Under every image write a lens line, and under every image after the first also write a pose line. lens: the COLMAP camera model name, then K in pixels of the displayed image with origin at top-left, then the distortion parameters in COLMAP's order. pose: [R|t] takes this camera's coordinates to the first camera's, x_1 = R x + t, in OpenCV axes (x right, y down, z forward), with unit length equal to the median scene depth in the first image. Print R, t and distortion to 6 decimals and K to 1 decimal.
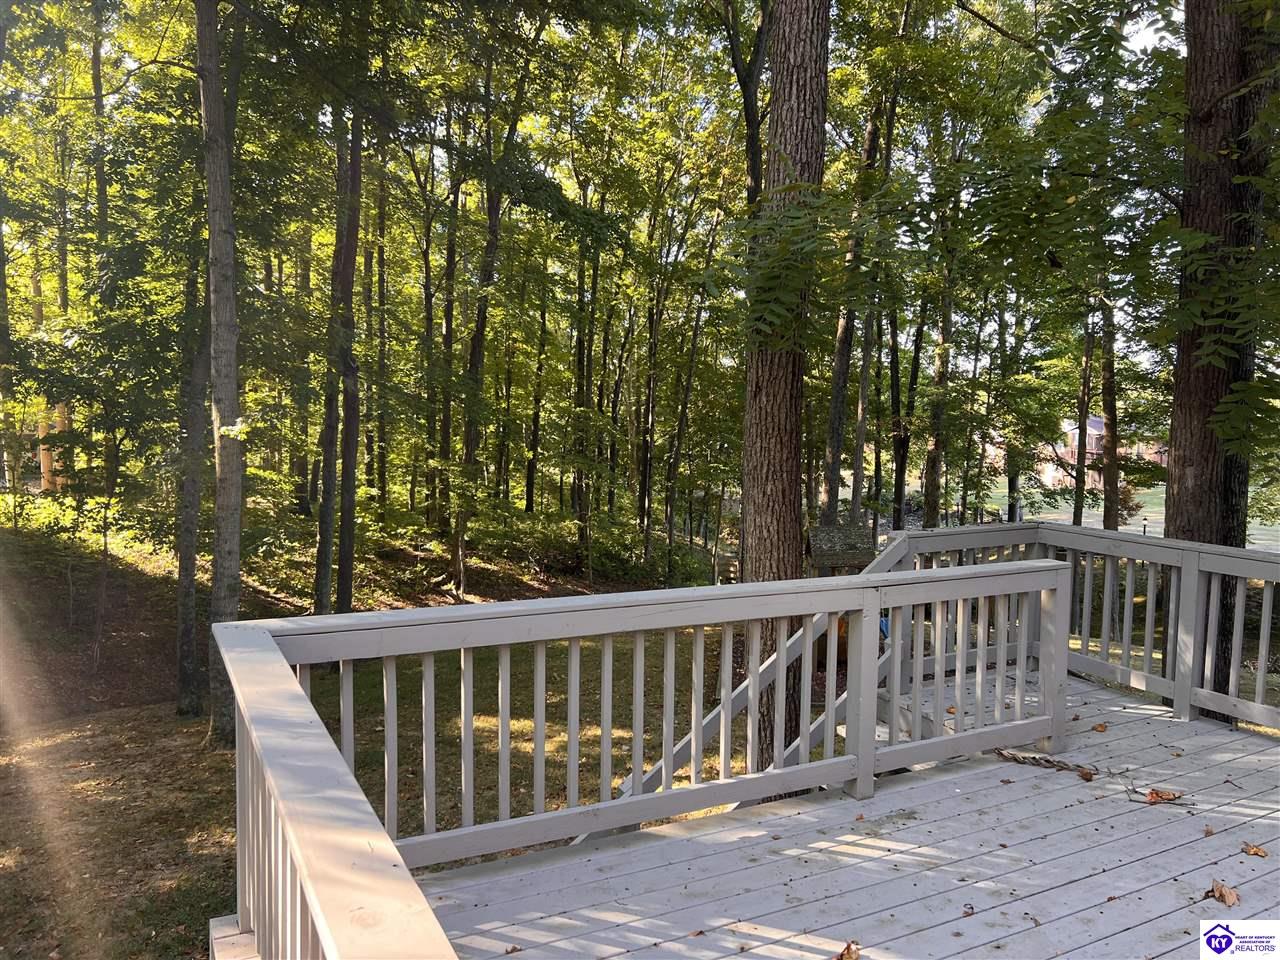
lens RADIAL K [[958.5, 0, 638.7], [0, 958.5, 478.3], [0, 0, 1]] dist [0.043475, -0.010402]
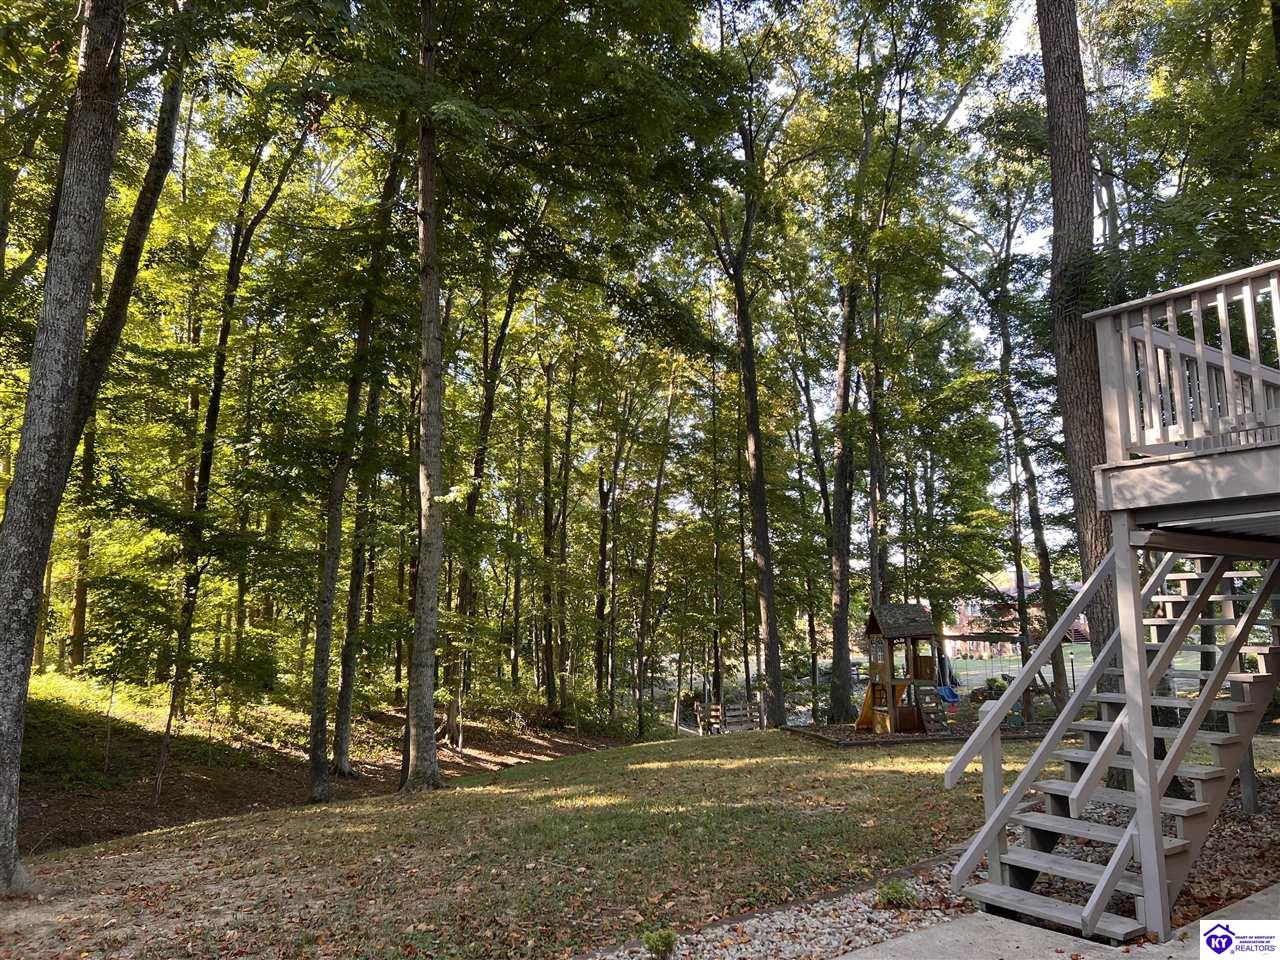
lens RADIAL K [[958.5, 0, 641.4], [0, 958.5, 479.8], [0, 0, 1]] dist [0.043475, -0.010402]
pose [[0.990168, -0.013252, 0.139252, -0.135364], [0.043023, 0.976098, -0.213029, 0.072500], [-0.133101, 0.216926, 0.967072, -0.058276]]
